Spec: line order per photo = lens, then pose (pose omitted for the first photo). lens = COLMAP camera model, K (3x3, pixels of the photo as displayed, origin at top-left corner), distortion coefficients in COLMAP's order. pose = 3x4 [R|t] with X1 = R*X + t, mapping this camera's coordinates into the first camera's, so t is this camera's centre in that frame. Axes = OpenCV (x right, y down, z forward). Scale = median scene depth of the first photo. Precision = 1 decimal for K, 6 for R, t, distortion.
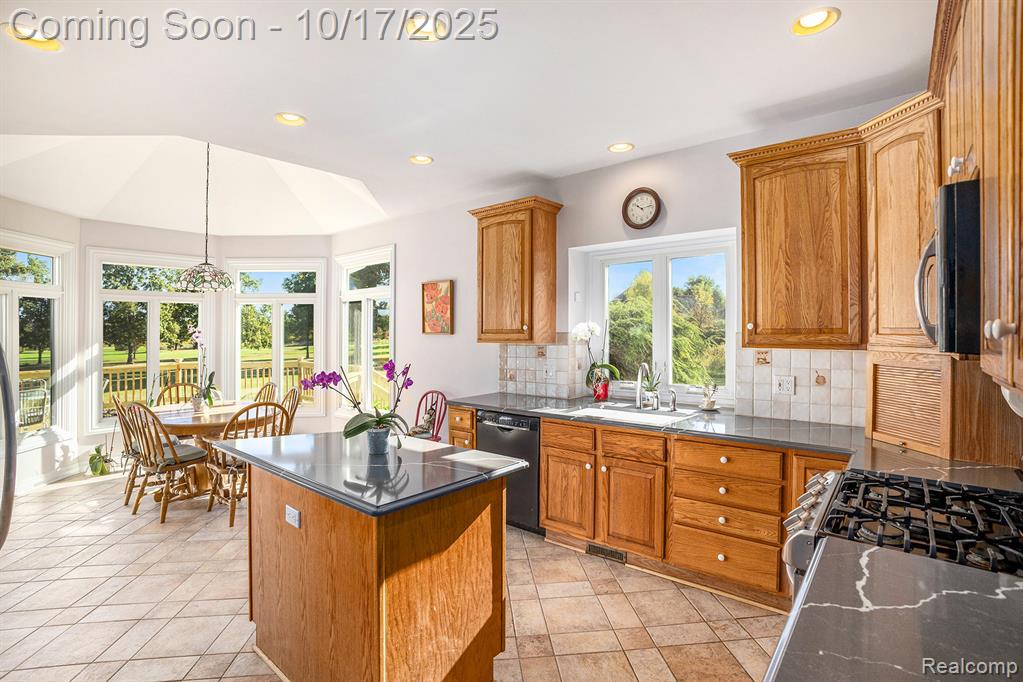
lens RADIAL K [[488.8, 0, 499.4], [0, 488.8, 320.5], [0, 0, 1]] dist [-0.000659, -0.000036]
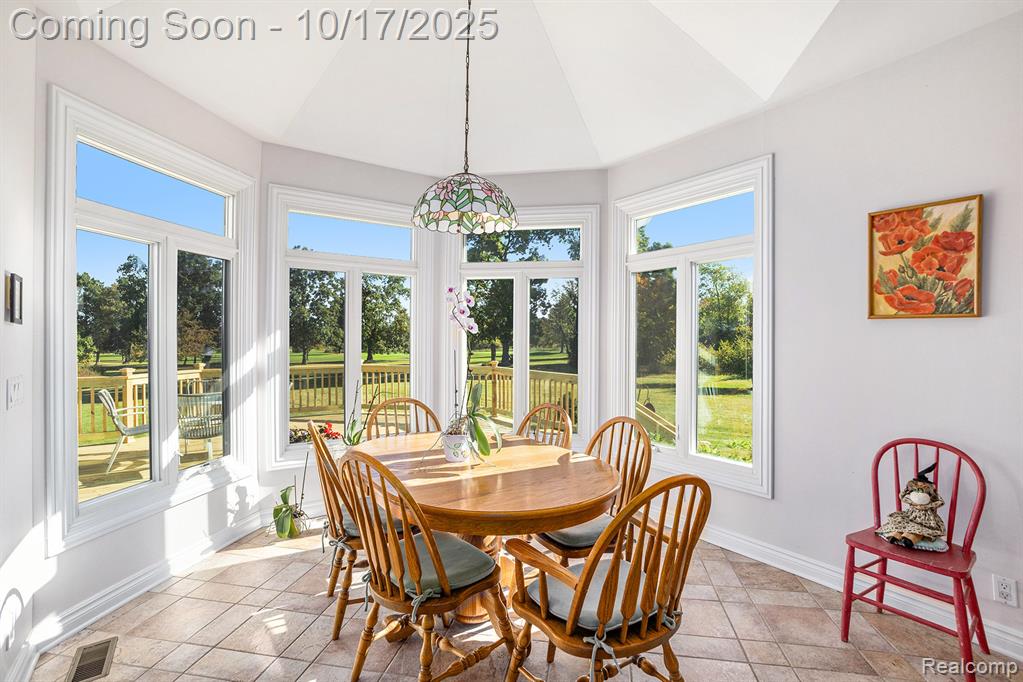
lens RADIAL K [[470.9, 0, 511.5], [0, 470.9, 341.0], [0, 0, 1]] dist [-0.035833, 0.000077]
pose [[0.974681, 0.019231, -0.222770, -0.409107], [-0.015068, 0.999679, 0.020373, 0.046147], [0.223090, -0.016501, 0.974658, 0.487126]]
